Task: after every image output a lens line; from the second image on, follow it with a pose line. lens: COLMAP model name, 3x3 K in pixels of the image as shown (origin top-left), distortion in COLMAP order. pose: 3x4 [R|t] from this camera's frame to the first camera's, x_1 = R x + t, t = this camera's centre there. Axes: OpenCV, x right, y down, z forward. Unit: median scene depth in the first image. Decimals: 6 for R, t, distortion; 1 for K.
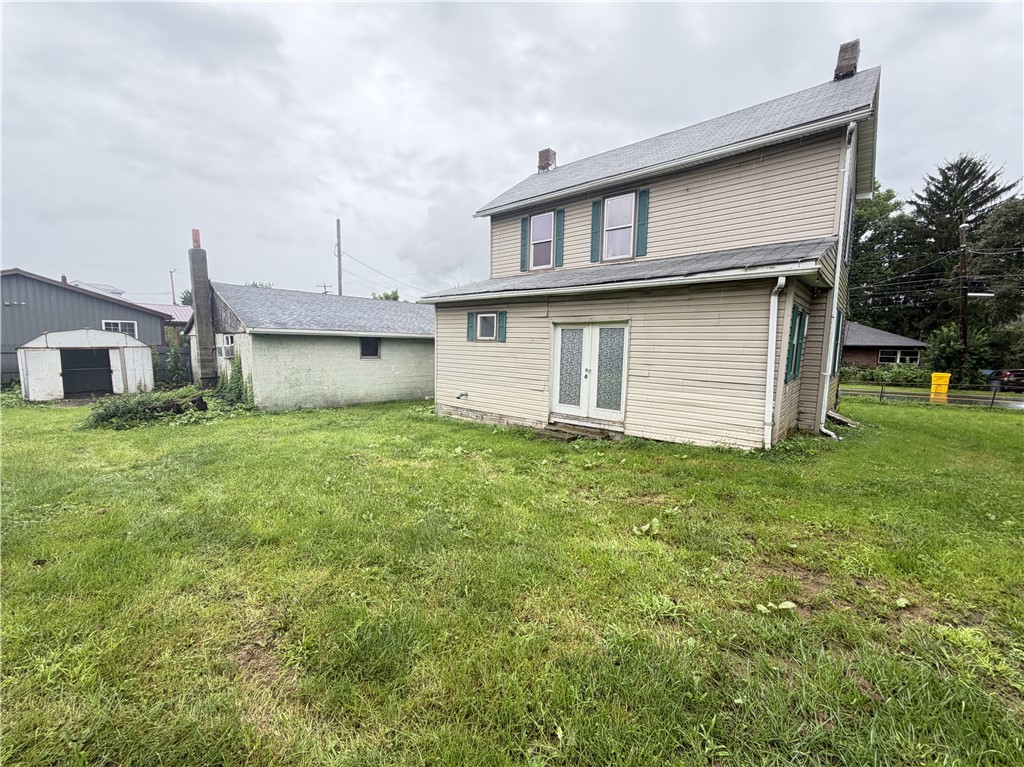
lens RADIAL K [[427.8, 0, 514.1], [0, 427.8, 384.0], [0, 0, 1]] dist [-0.000242, -0.000063]
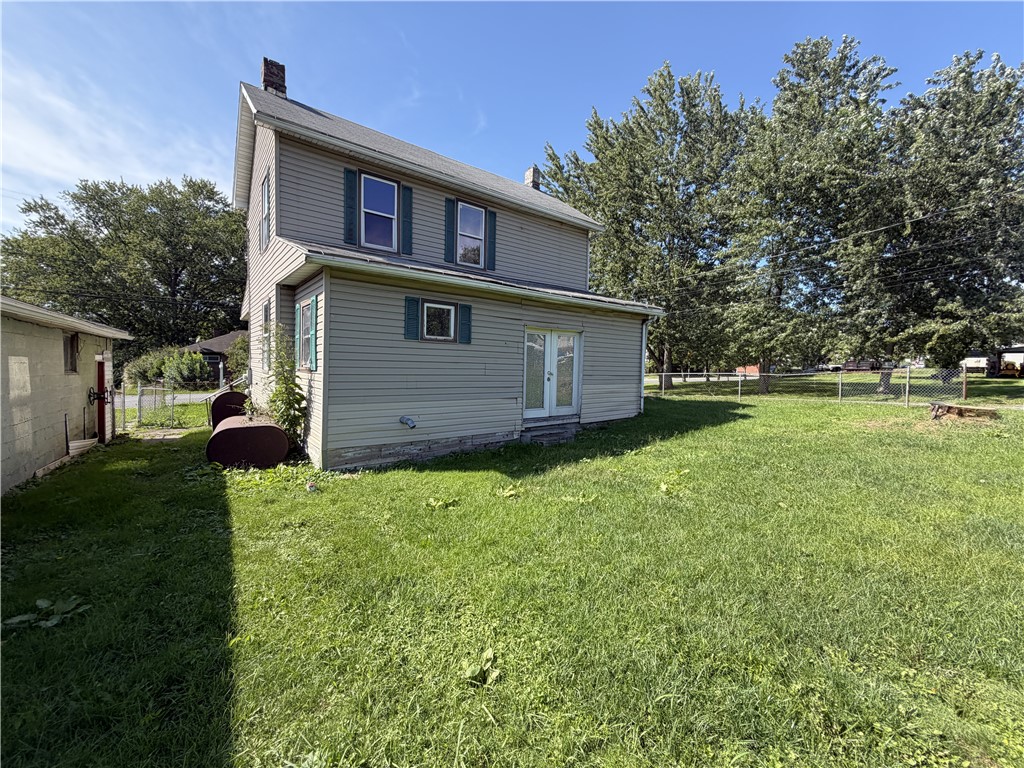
lens RADIAL K [[427.8, 0, 514.1], [0, 427.8, 384.5], [0, 0, 1]] dist [-0.000242, -0.000063]
pose [[0.179029, -0.054408, 0.982338, -0.778448], [0.085057, 0.995587, 0.039641, -0.046388], [-0.980160, 0.076458, 0.182867, 0.762779]]
